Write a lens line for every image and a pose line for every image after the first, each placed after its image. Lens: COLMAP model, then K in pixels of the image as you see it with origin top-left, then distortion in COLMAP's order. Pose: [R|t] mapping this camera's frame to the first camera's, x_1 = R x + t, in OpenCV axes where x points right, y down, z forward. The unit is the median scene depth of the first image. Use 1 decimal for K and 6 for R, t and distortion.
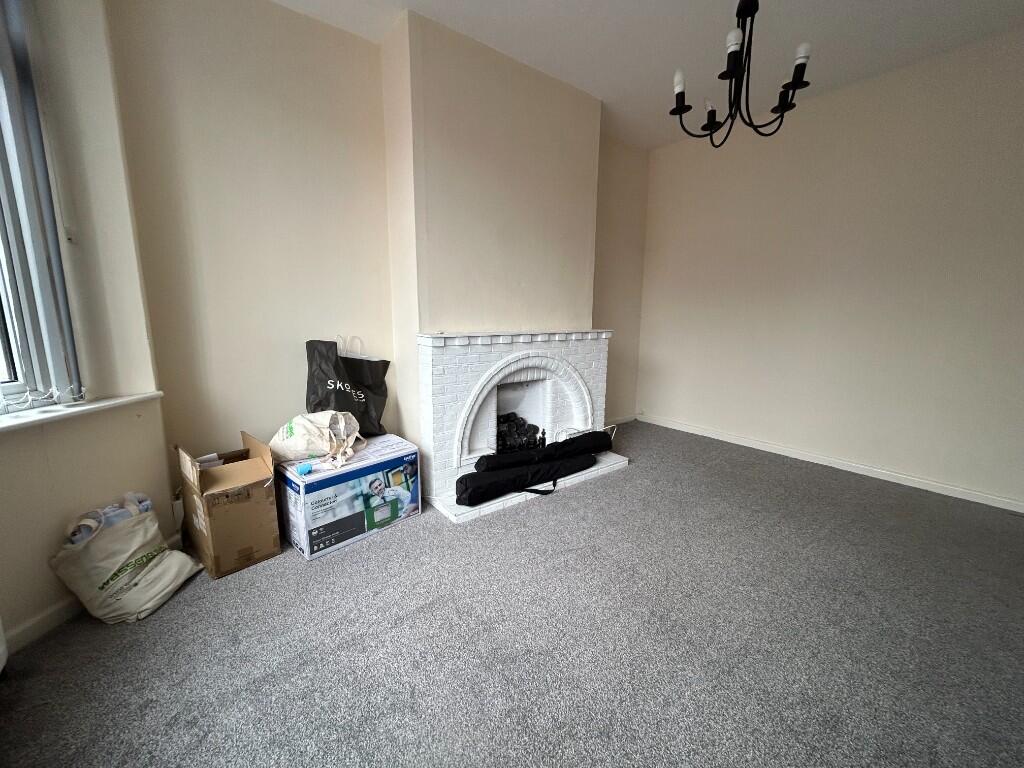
lens RADIAL K [[406.9, 0, 512.0], [0, 406.9, 384.0], [0, 0, 1]] dist [-0.000749, -0.000052]
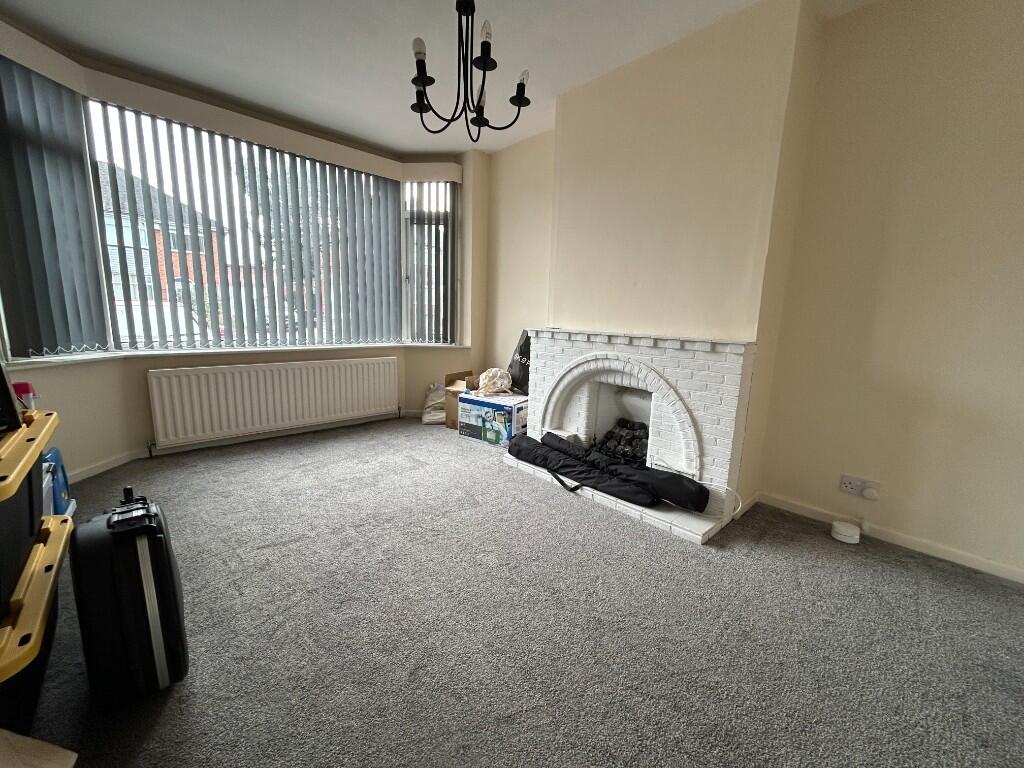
lens RADIAL K [[406.9, 0, 512.0], [0, 406.9, 384.0], [0, 0, 1]] dist [-0.000749, -0.000052]
pose [[0.106754, 0.167351, -0.980101, 1.206554], [-0.195390, 0.970044, 0.144352, -0.125463], [0.974898, 0.176092, 0.136254, 0.799795]]
